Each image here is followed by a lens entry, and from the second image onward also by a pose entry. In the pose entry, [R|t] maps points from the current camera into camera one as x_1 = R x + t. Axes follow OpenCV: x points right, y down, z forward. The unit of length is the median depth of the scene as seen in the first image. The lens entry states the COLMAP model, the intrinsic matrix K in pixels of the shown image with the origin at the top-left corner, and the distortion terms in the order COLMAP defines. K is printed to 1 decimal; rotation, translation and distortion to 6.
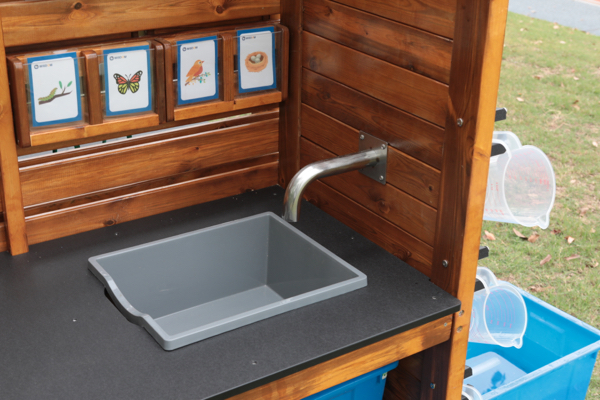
lens RADIAL K [[869.9, 0, 301.7], [0, 869.9, 200.6], [0, 0, 1]] dist [-0.001310, 0.000000]
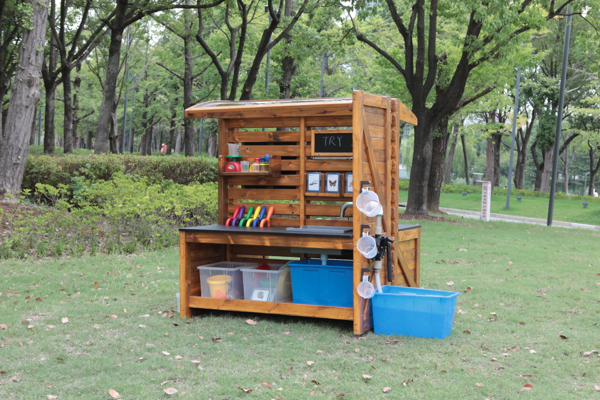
lens RADIAL K [[921.7, 0, 299.1], [0, 921.7, 204.7], [0, 0, 1]] dist [-0.003348, 0.000000]
pose [[0.509435, 0.008503, -0.860467, 3.041470], [-0.344873, 0.918148, -0.195108, 0.745131], [0.788377, 0.396147, 0.470669, -0.883297]]
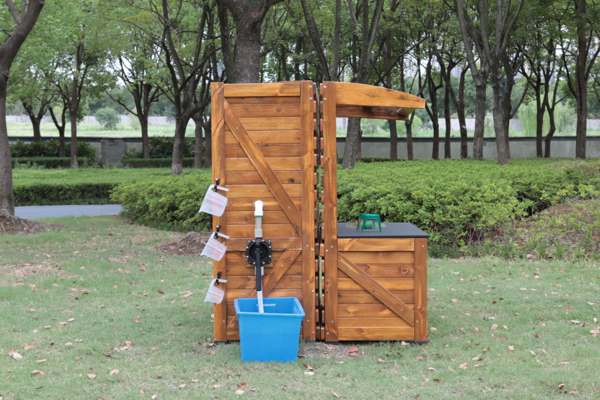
lens RADIAL K [[921.7, 0, 301.2], [0, 921.7, 198.7], [0, 0, 1]] dist [-0.003348, 0.000000]
pose [[-0.590515, -0.001812, -0.807025, 2.636554], [-0.340140, 0.907397, 0.246850, -0.928796], [0.731845, 0.420270, -0.536448, 2.883119]]
